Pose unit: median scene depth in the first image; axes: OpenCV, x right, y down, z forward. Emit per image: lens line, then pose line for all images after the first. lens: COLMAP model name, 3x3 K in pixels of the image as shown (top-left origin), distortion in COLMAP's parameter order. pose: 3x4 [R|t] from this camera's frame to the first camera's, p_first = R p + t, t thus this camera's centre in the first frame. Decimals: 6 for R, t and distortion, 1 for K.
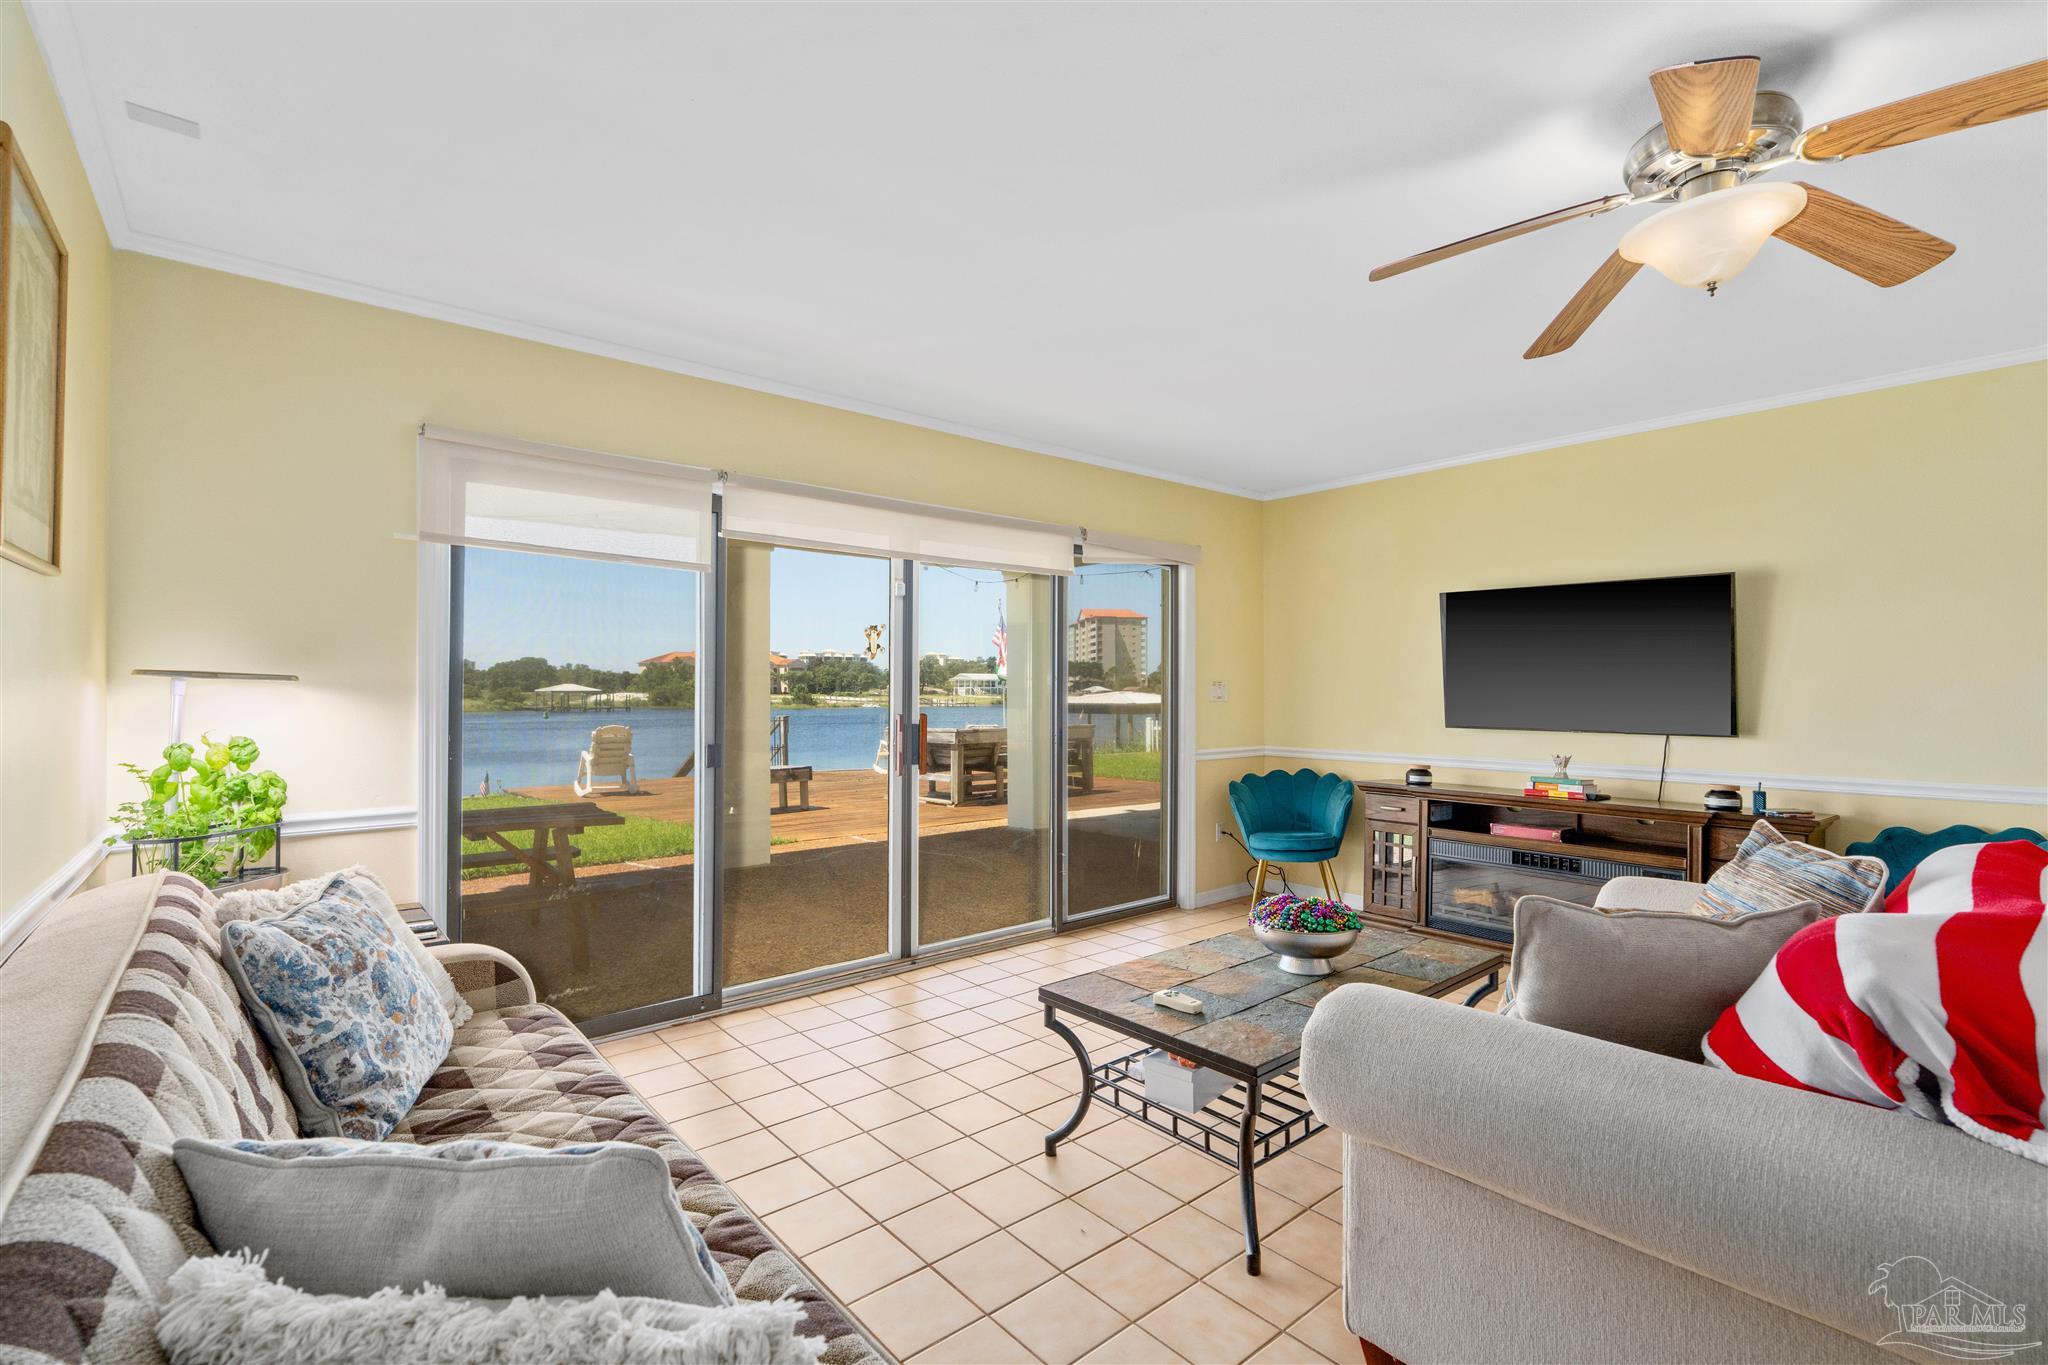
lens RADIAL K [[929.5, 0, 1032.5], [0, 929.5, 676.7], [0, 0, 1]] dist [0.001269, -0.000191]
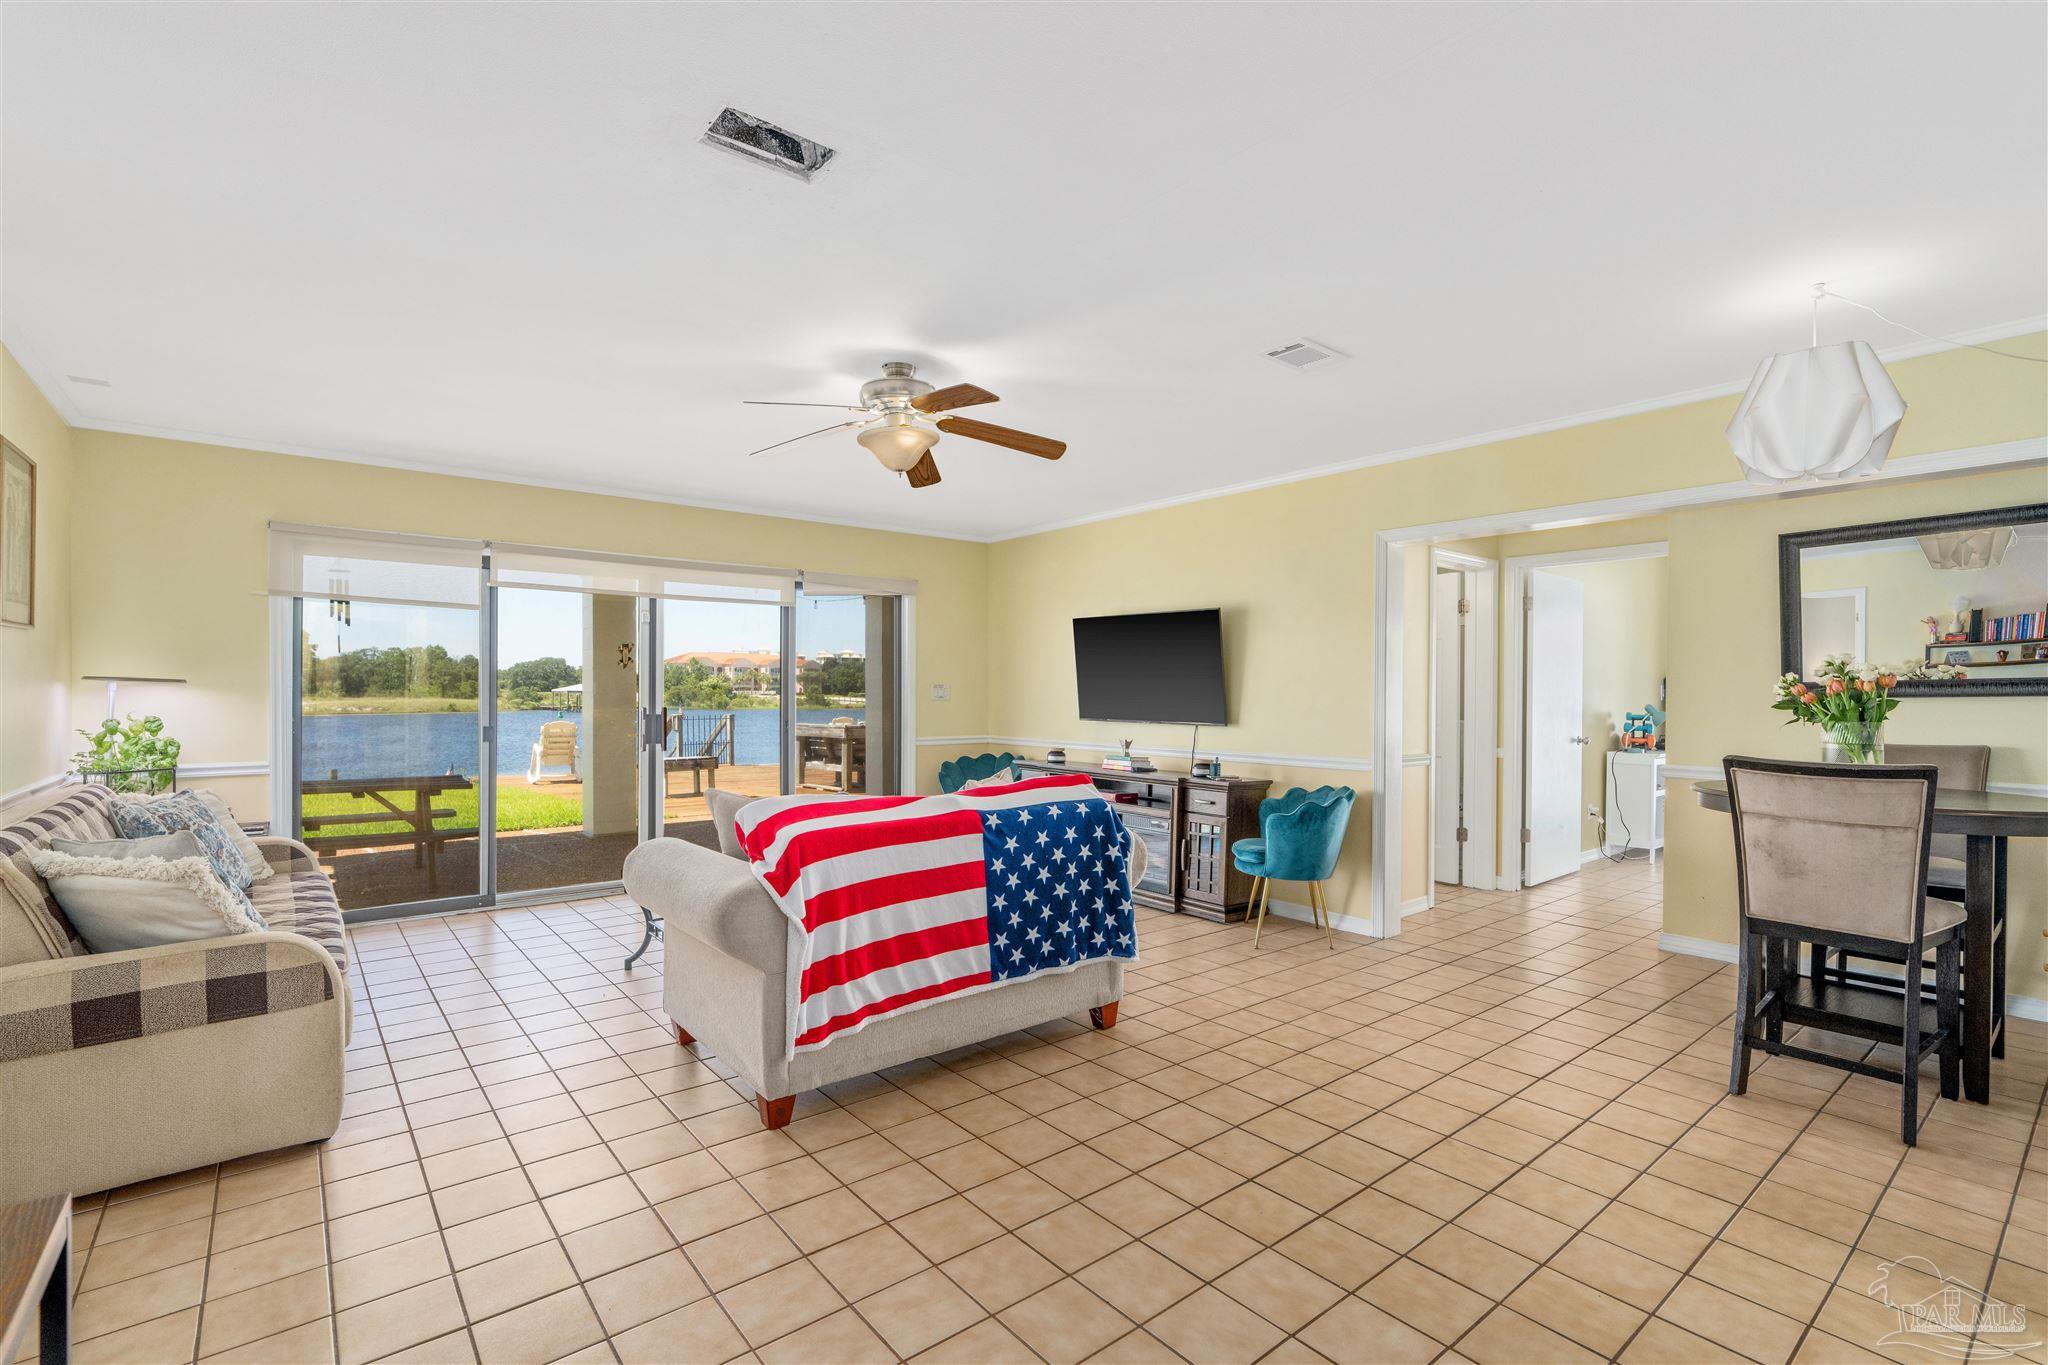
lens RADIAL K [[929.5, 0, 1011.0], [0, 929.5, 691.0], [0, 0, 1]] dist [0.001269, -0.000191]
pose [[0.999556, 0.004151, -0.029505, 0.650840], [-0.003736, 0.999893, 0.014112, -0.008433], [0.029560, -0.013996, 0.999465, -0.548159]]
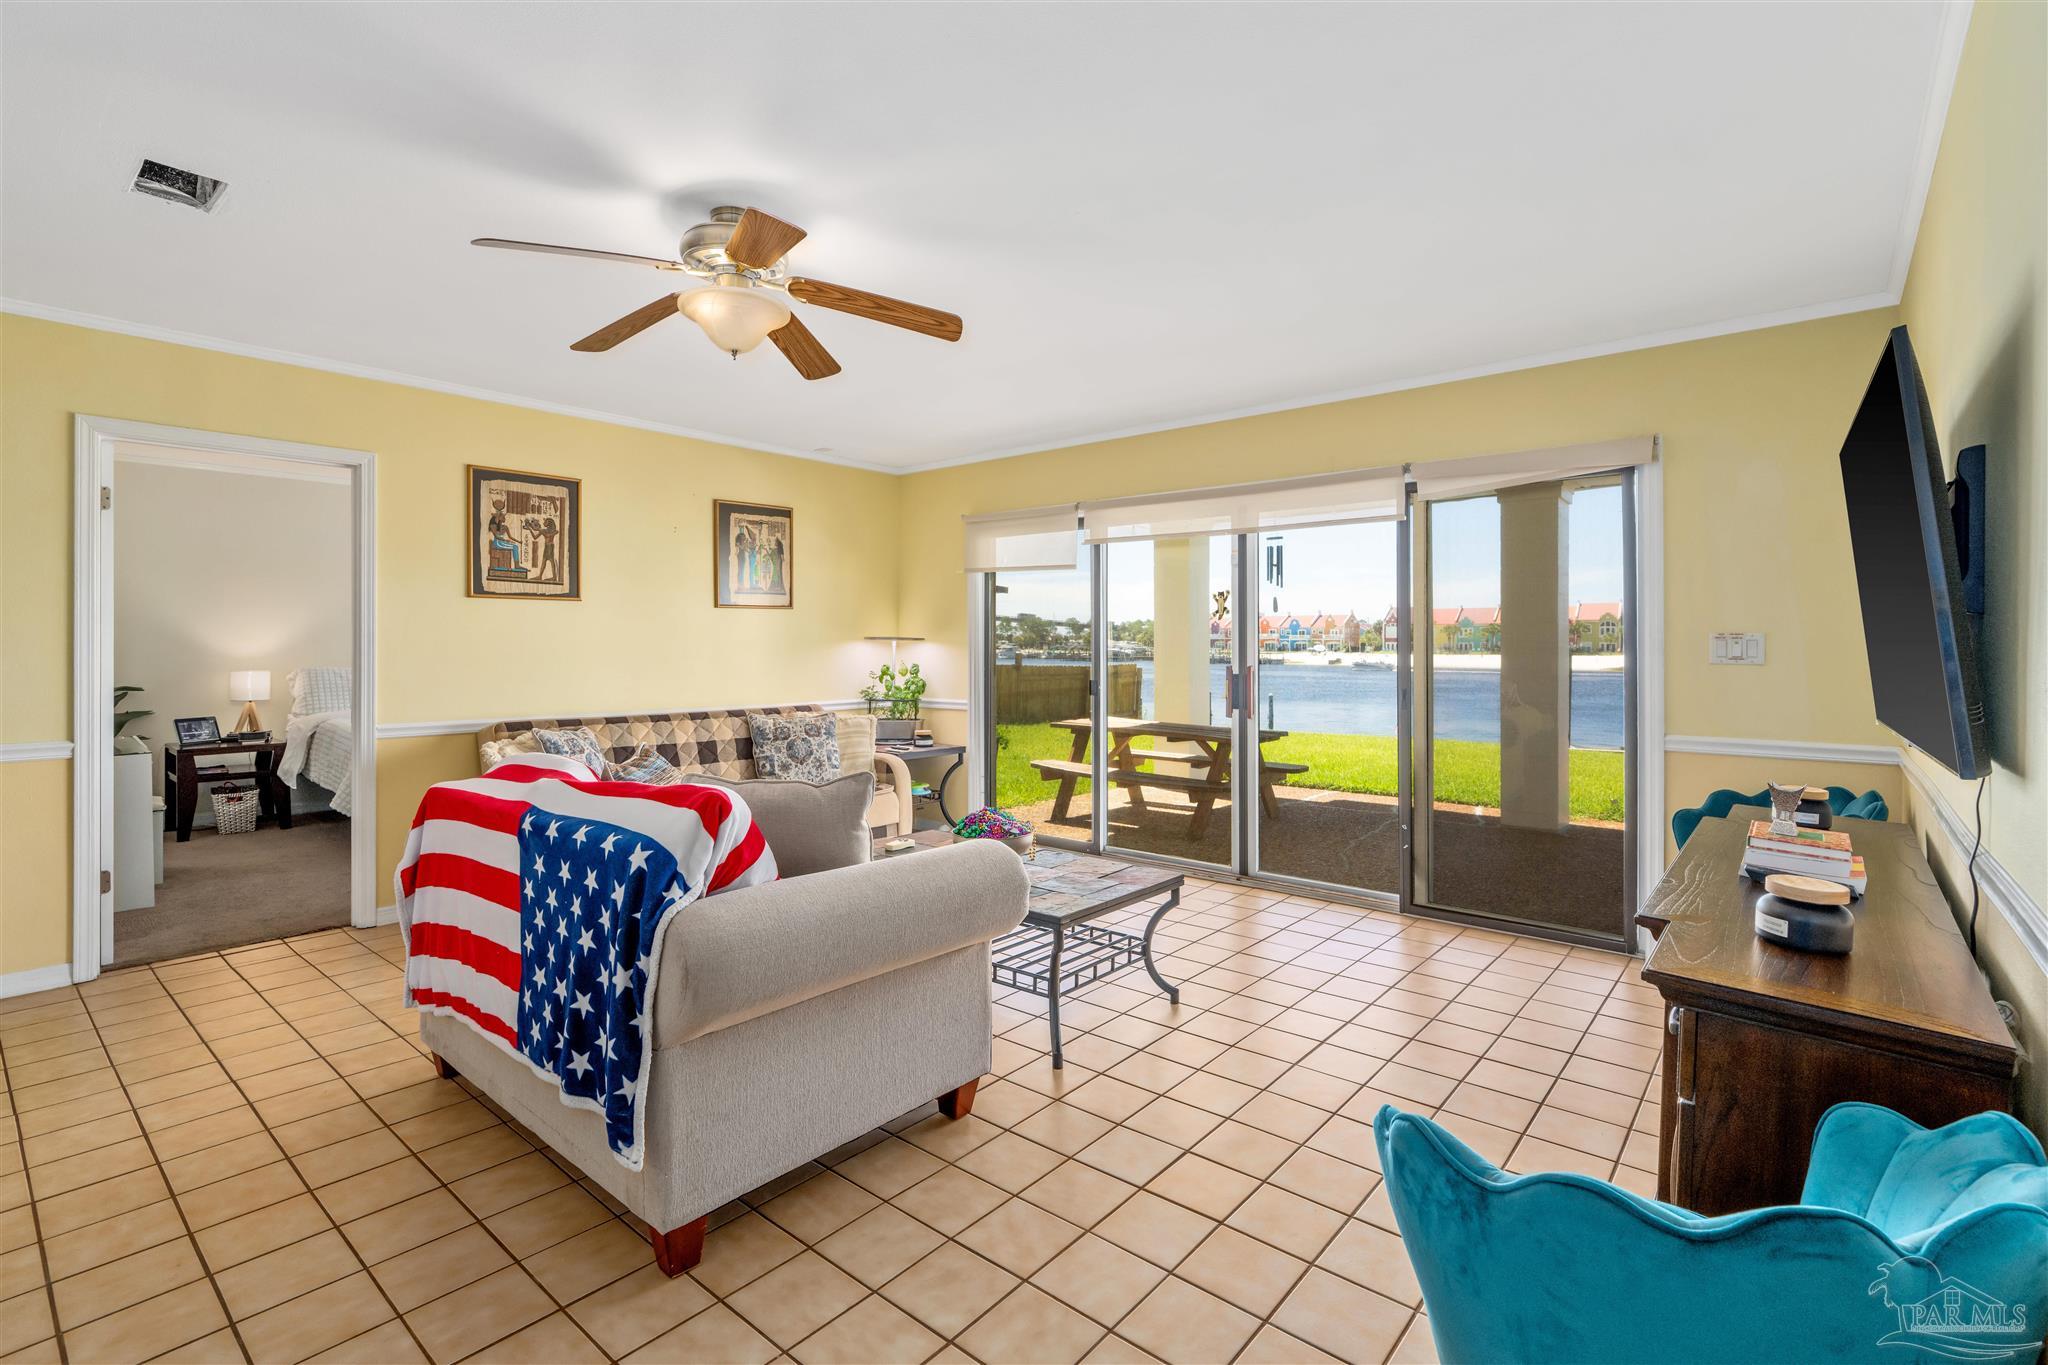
lens RADIAL K [[929.5, 0, 1022.2], [0, 929.5, 647.5], [0, 0, 1]] dist [0.001269, -0.000191]
pose [[0.161175, 0.004919, -0.986914, 1.413313], [0.012908, 0.999892, 0.007091, 0.007431], [0.986841, -0.013882, 0.161094, 0.791472]]
